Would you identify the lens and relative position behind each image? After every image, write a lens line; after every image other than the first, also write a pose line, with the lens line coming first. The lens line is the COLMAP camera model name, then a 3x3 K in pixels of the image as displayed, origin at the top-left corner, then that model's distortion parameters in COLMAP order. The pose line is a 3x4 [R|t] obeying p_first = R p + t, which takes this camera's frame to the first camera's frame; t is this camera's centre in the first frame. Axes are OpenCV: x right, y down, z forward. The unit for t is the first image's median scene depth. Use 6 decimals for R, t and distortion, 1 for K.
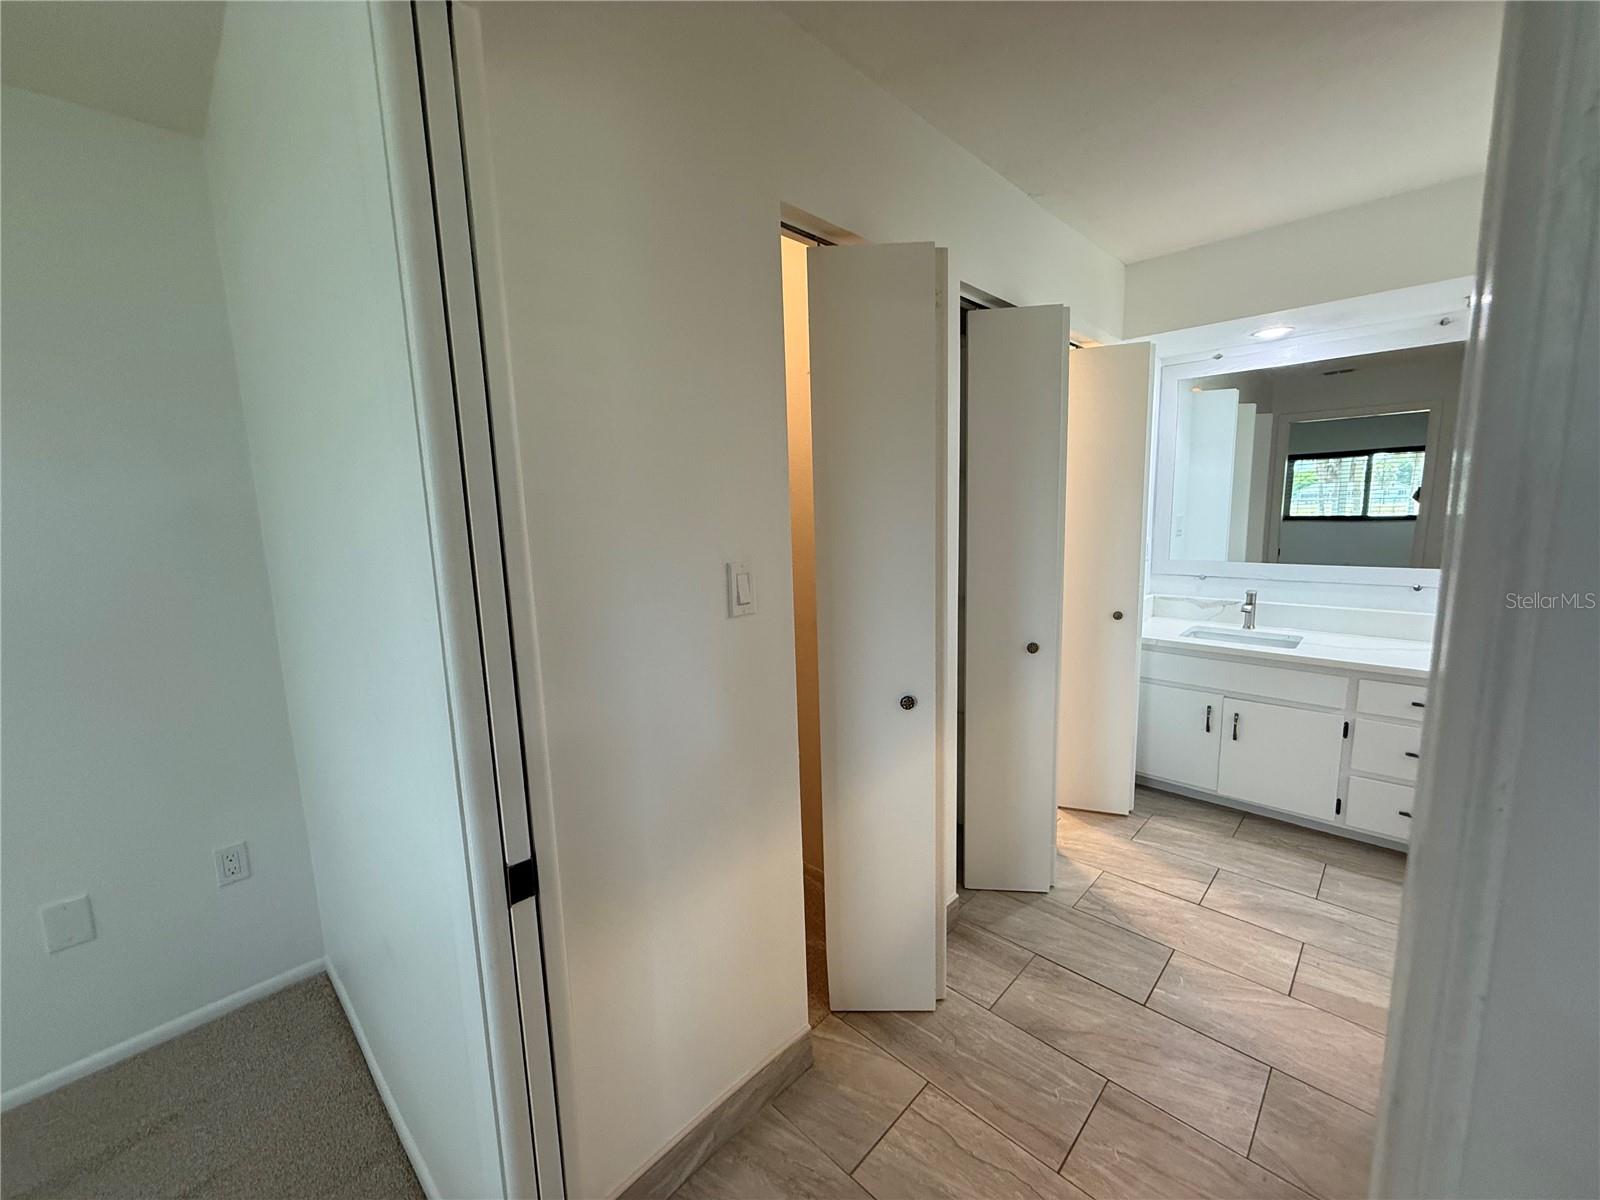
lens RADIAL K [[639.9, 0, 805.4], [0, 639.9, 599.5], [0, 0, 1]] dist [-0.000359, 0.000024]
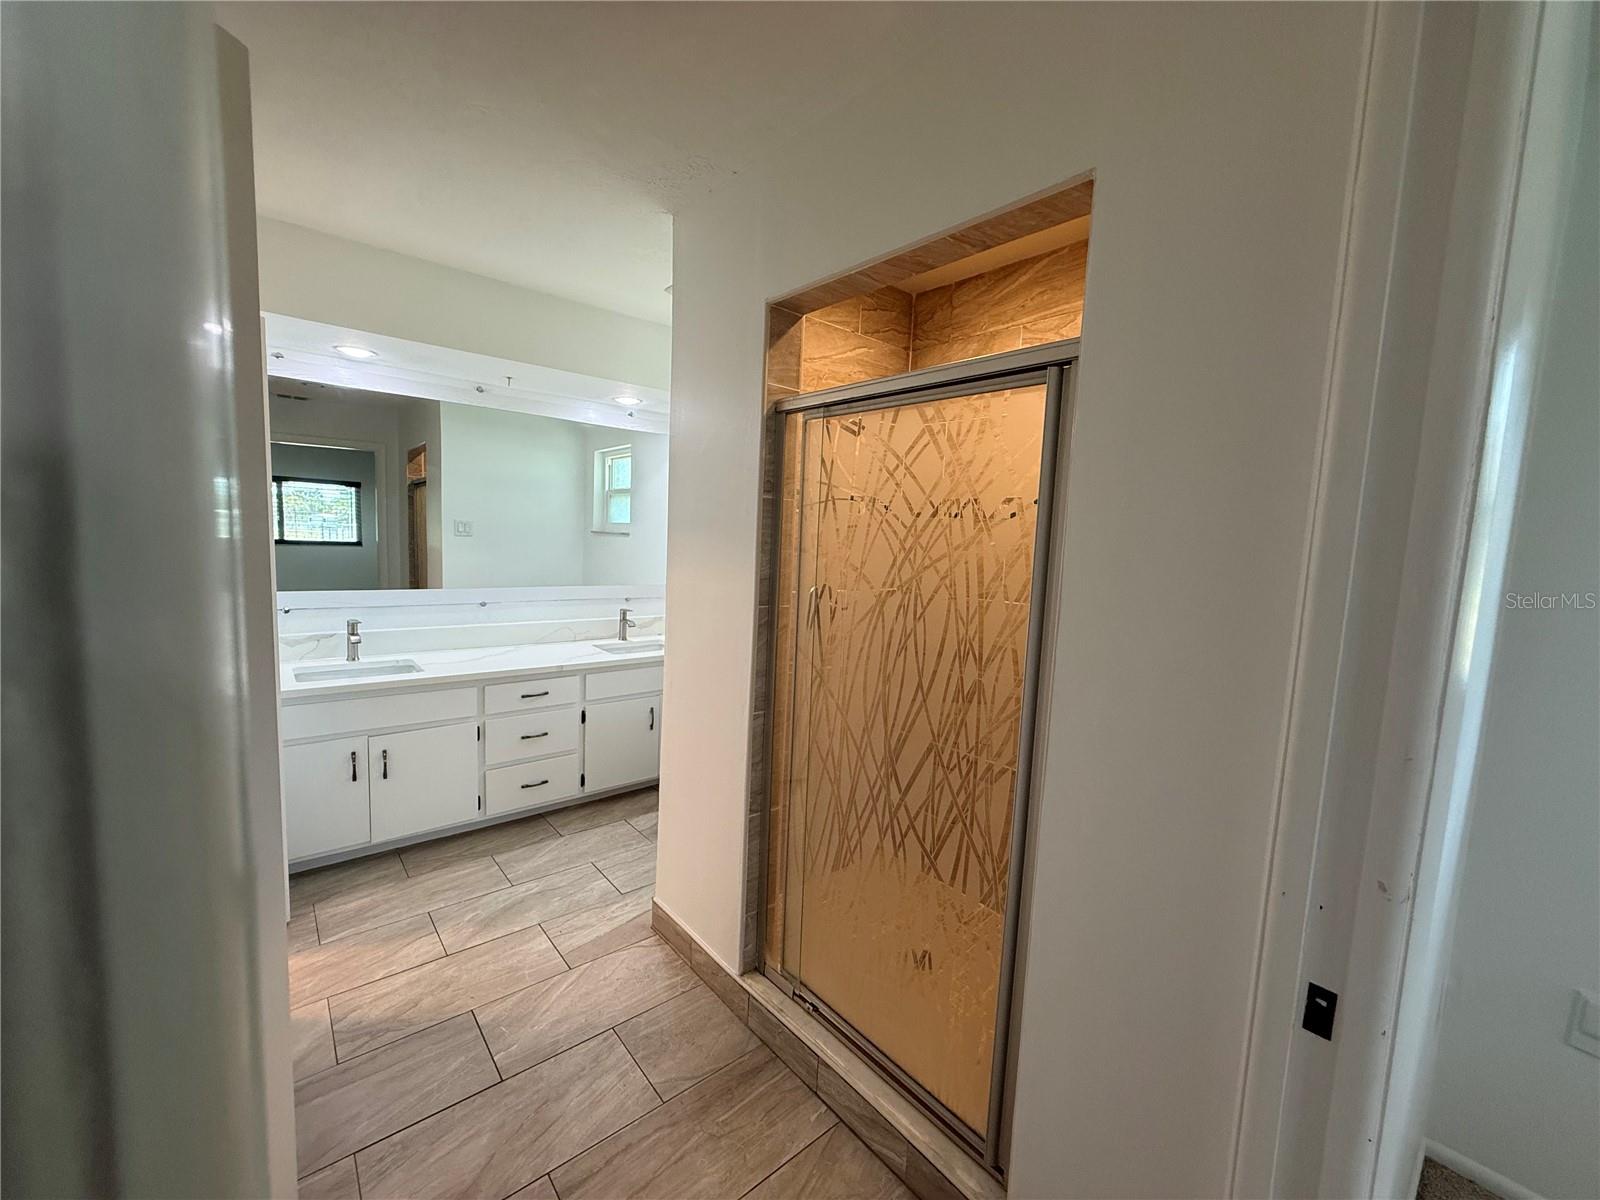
lens RADIAL K [[639.9, 0, 796.9], [0, 639.9, 598.5], [0, 0, 1]] dist [-0.000359, 0.000024]
pose [[0.102483, -0.064714, 0.992628, -0.206675], [0.102027, 0.993303, 0.054225, -0.036996], [-0.989489, 0.095717, 0.108399, 0.309542]]
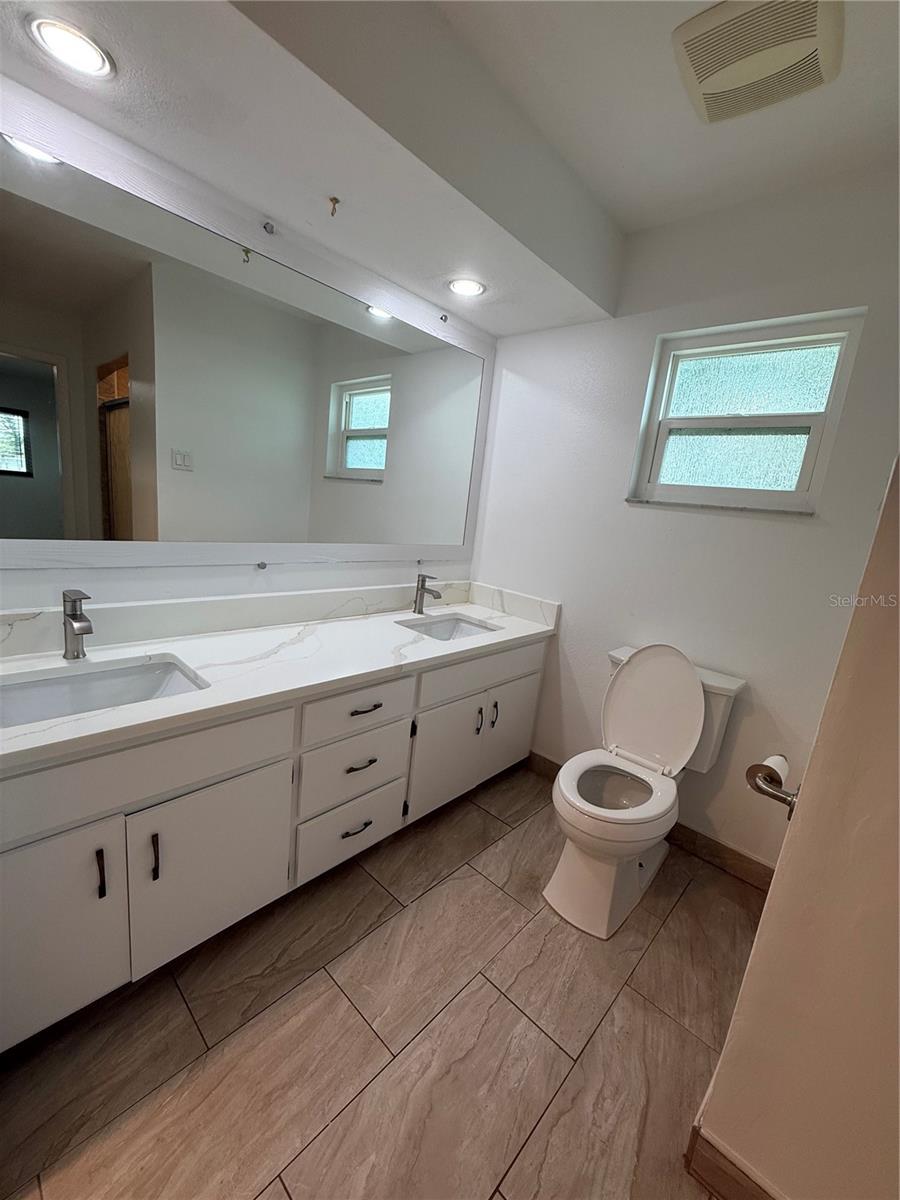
lens RADIAL K [[479.9, 0, 449.9], [0, 479.9, 601.7], [0, 0, 1]] dist [-0.000359, 0.000024]
pose [[-0.017809, -0.175843, 0.984257, 0.351124], [0.040082, 0.983496, 0.176432, -0.080766], [-0.999038, 0.042593, -0.010467, 0.843759]]
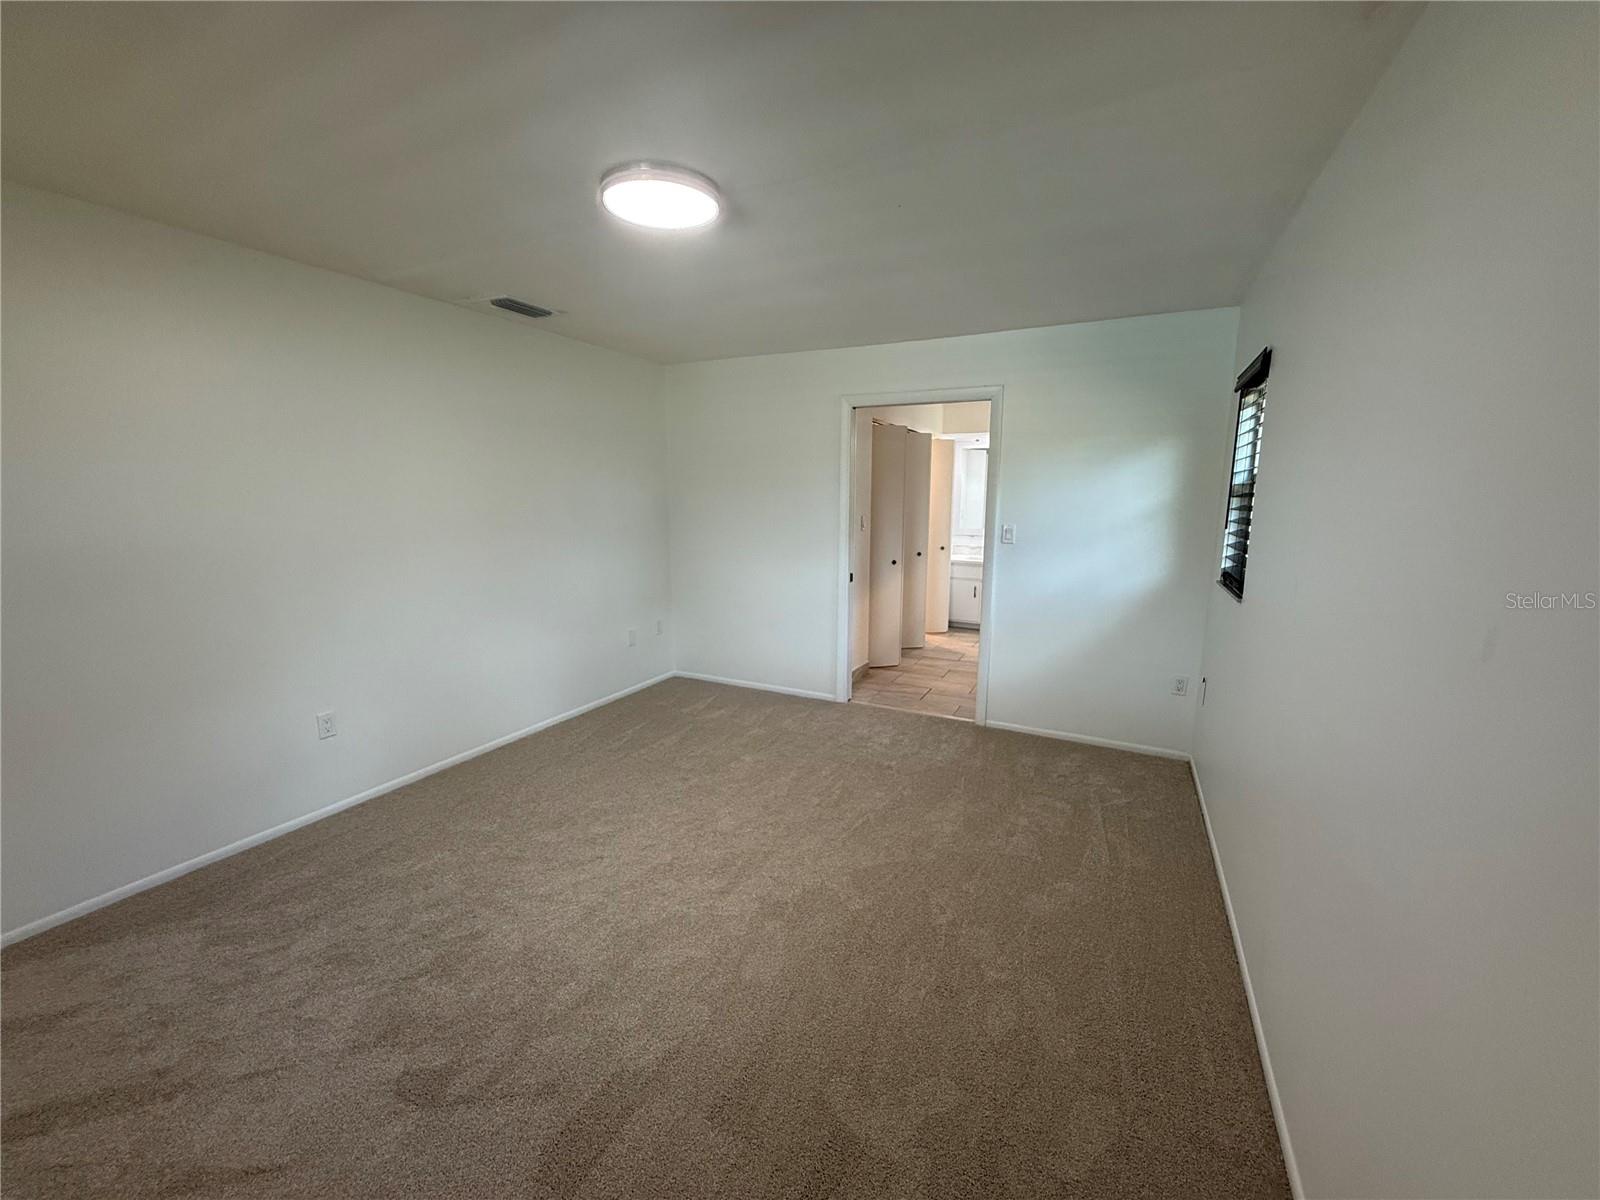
lens RADIAL K [[639.9, 0, 801.1], [0, 639.9, 589.5], [0, 0, 1]] dist [-0.000359, 0.000024]
pose [[0.955369, -0.003807, 0.295390, -0.853046], [0.004013, 0.999992, -0.000092, 0.202157], [-0.295388, 0.001274, 0.955377, -1.337046]]
